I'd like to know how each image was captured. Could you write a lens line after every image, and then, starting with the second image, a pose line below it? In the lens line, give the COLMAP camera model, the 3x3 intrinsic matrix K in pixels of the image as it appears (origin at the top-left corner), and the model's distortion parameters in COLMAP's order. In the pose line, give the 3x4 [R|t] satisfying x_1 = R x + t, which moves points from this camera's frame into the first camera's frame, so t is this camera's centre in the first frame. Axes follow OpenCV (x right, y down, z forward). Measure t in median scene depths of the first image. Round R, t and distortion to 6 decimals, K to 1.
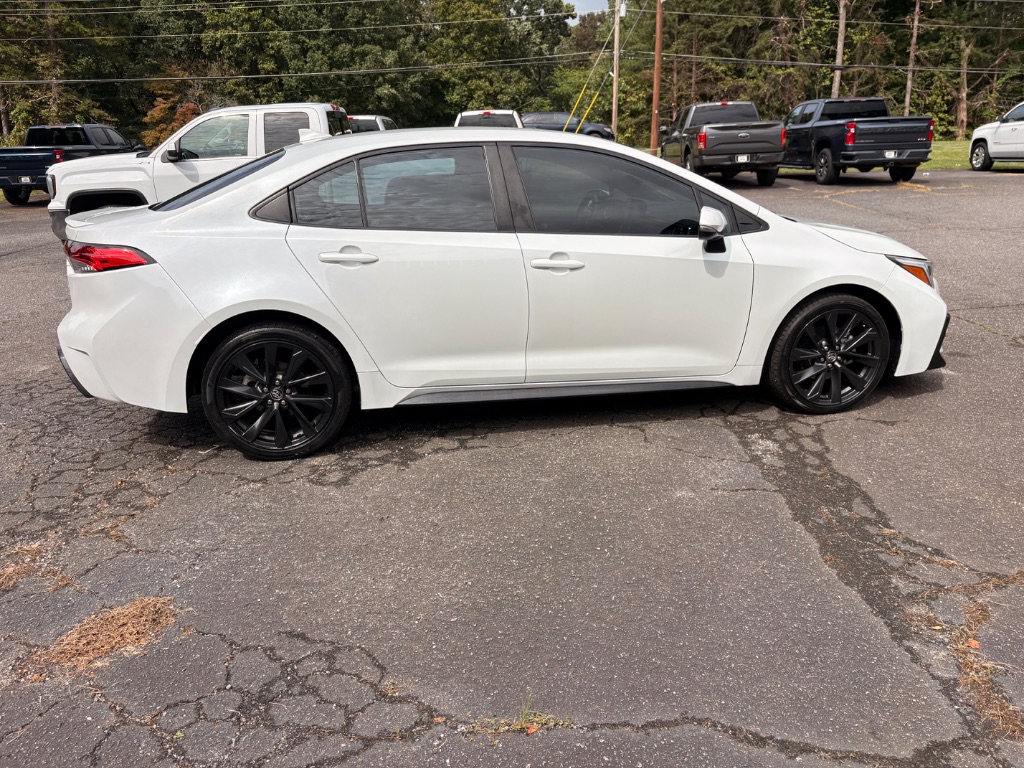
lens RADIAL K [[772.1, 0, 515.4], [0, 772.1, 378.8], [0, 0, 1]] dist [0.054554, -0.058349]
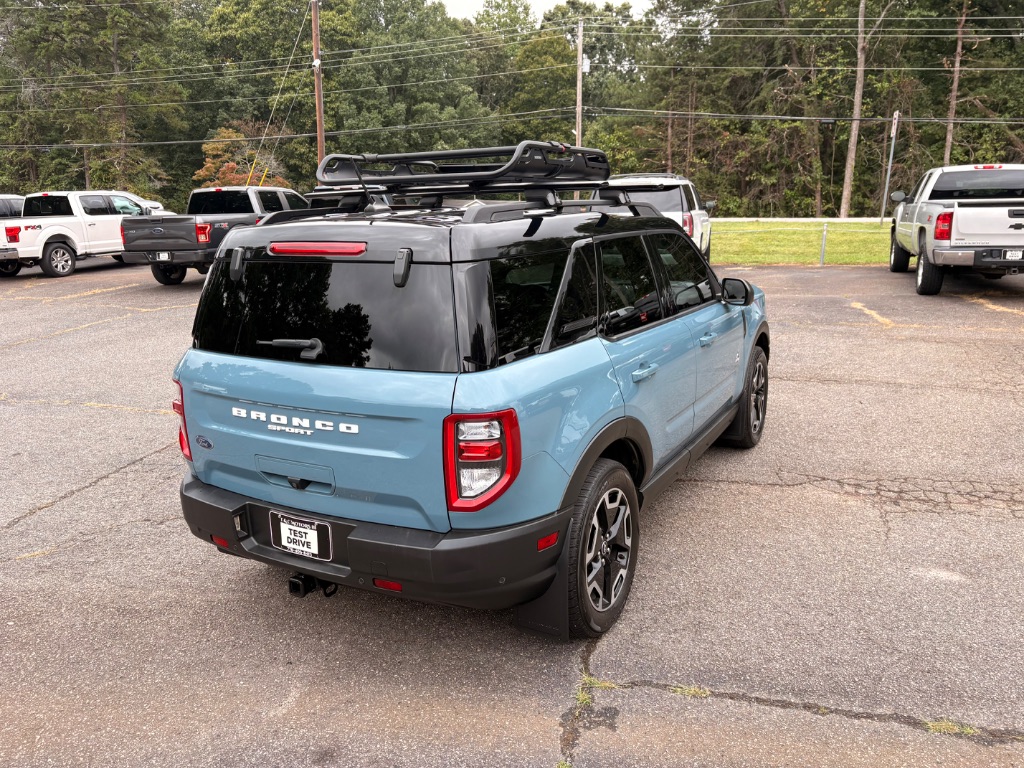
lens RADIAL K [[772.1, 0, 514.6], [0, 772.1, 388.6], [0, 0, 1]] dist [0.054554, -0.058349]
pose [[0.964985, 0.068955, -0.253079, 0.287065], [-0.079550, 0.996322, -0.031859, -0.044358], [0.249951, 0.050876, 0.966921, 0.084801]]
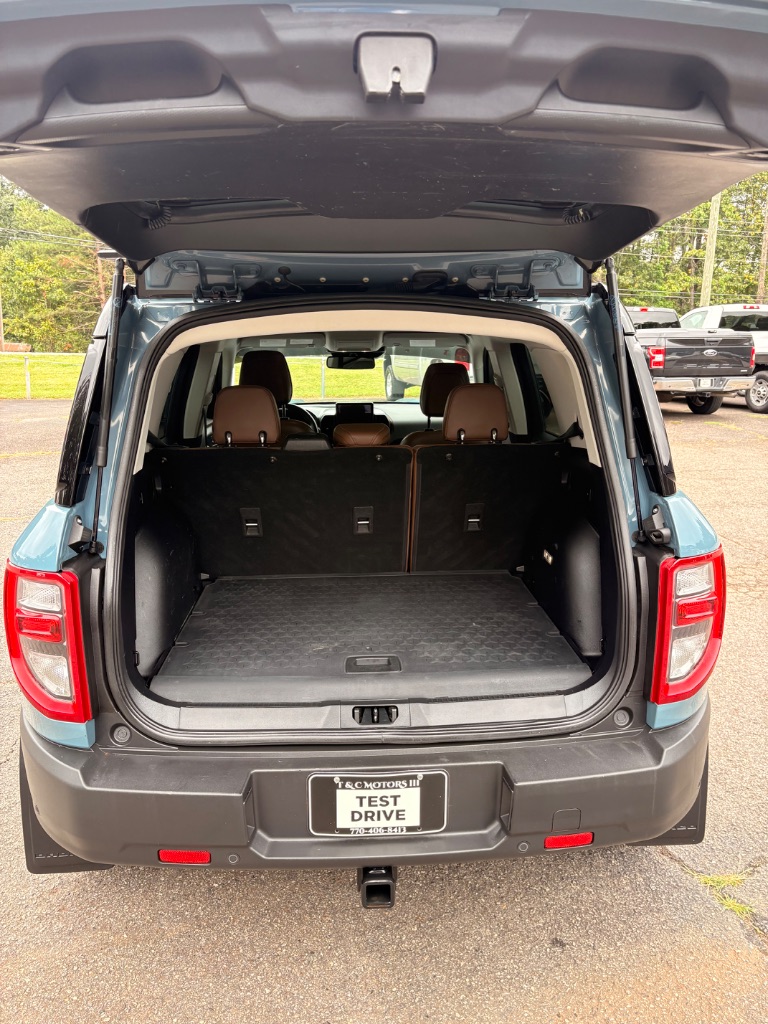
lens RADIAL K [[772.1, 0, 382.7], [0, 772.1, 514.0], [0, 0, 1]] dist [0.054554, -0.058349]
pose [[0.956705, -0.034477, 0.289010, 0.251105], [0.053683, 0.996826, -0.058792, -0.044627], [-0.286066, 0.071762, 0.955519, 0.102523]]
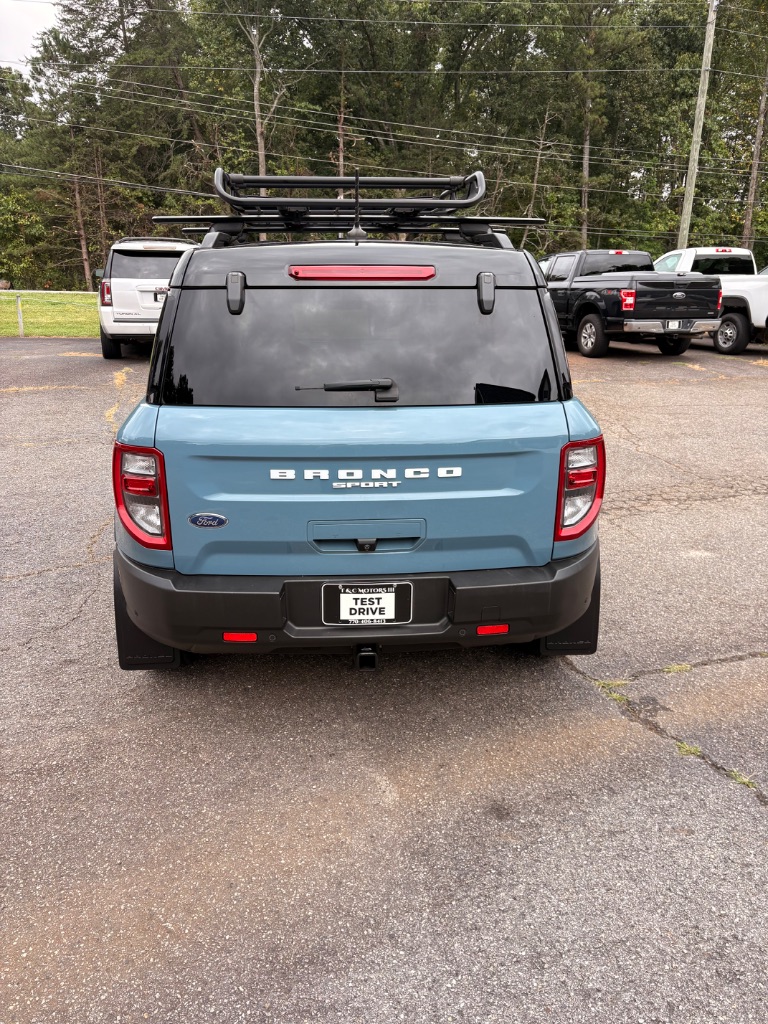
lens RADIAL K [[772.1, 0, 376.8], [0, 772.1, 521.3], [0, 0, 1]] dist [0.054554, -0.058349]
pose [[0.952638, -0.055788, 0.298945, 0.246249], [0.051095, 0.998417, 0.023499, -0.040907], [-0.299783, -0.007111, 0.953981, 0.088018]]
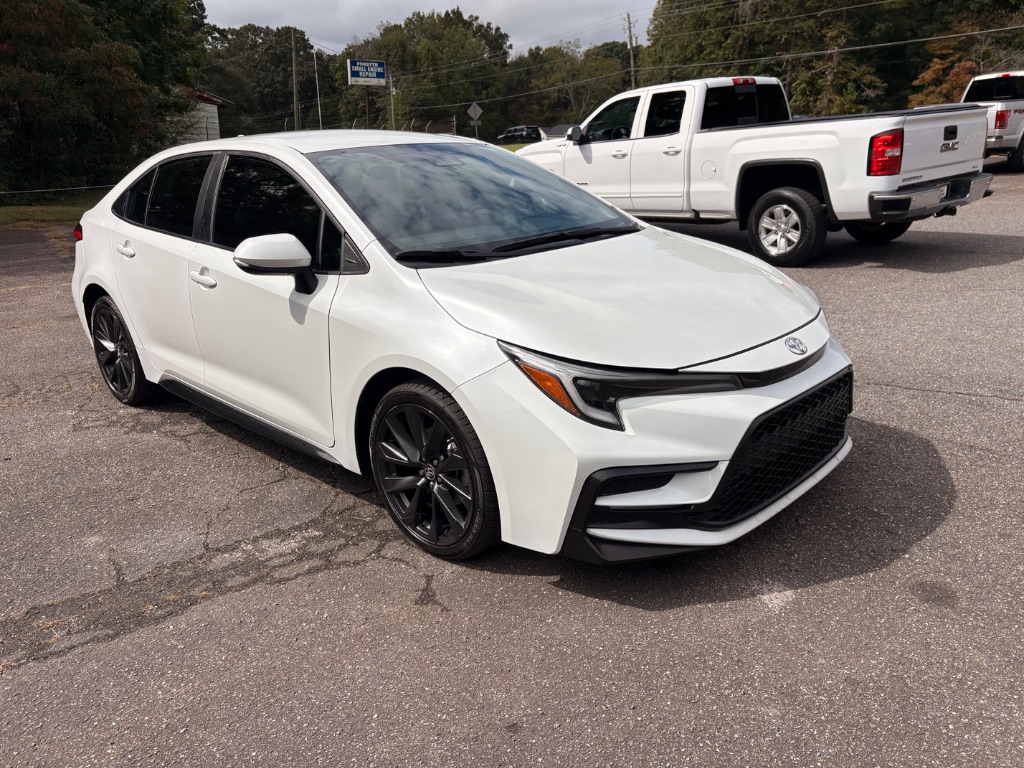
lens RADIAL K [[772.1, 0, 505.6], [0, 772.1, 384.4], [0, 0, 1]] dist [0.054554, -0.058349]
pose [[0.588677, 0.238504, -0.772382, 0.067152], [-0.200408, 0.968714, 0.146387, -0.015207], [0.783132, 0.068616, 0.618058, 0.045036]]
